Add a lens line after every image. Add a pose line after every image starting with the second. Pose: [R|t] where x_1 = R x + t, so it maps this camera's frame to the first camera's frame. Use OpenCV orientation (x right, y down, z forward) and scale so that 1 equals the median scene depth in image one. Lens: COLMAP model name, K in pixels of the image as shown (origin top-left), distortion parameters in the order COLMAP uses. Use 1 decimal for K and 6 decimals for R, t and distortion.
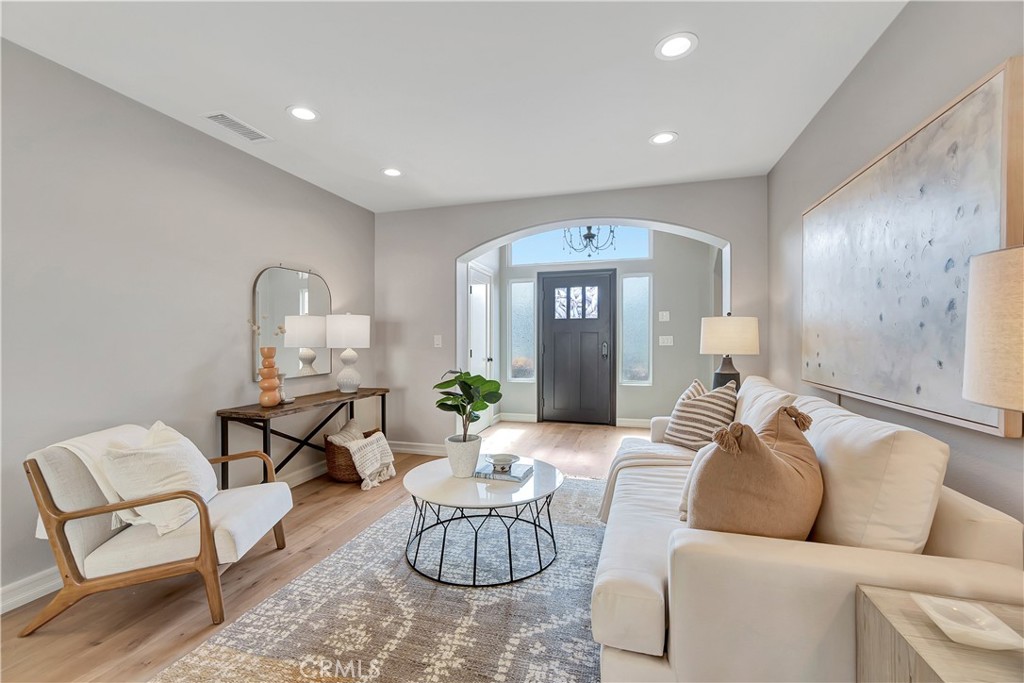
lens RADIAL K [[436.6, 0, 506.0], [0, 436.6, 337.3], [0, 0, 1]] dist [-0.002608, 0.000759]
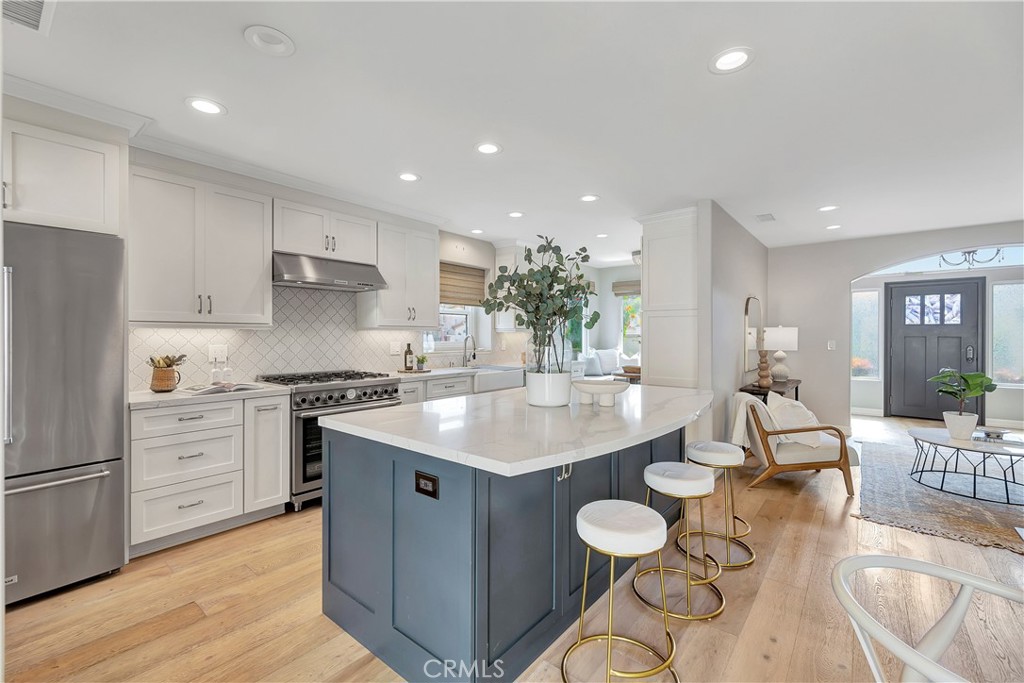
lens RADIAL K [[436.6, 0, 506.0], [0, 436.6, 337.3], [0, 0, 1]] dist [-0.002608, 0.000759]
pose [[0.922117, 0.005333, -0.386875, -0.635219], [-0.001380, 0.999944, 0.010495, -0.031675], [0.386909, -0.009144, 0.922073, -0.654532]]
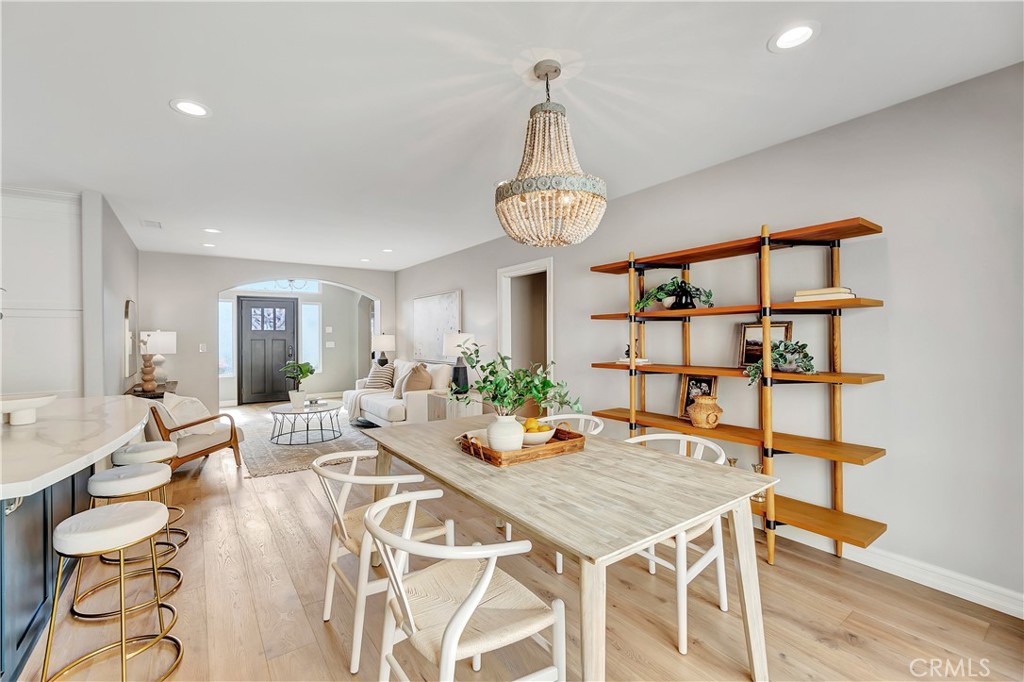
lens RADIAL K [[434.2, 0, 508.6], [0, 434.2, 337.2], [0, 0, 1]] dist [-0.015175, -0.000086]
pose [[0.604232, -0.002253, 0.796805, -0.798829], [0.002250, 0.999997, 0.001121, -0.030554], [-0.796805, 0.001116, 0.604236, -0.793662]]
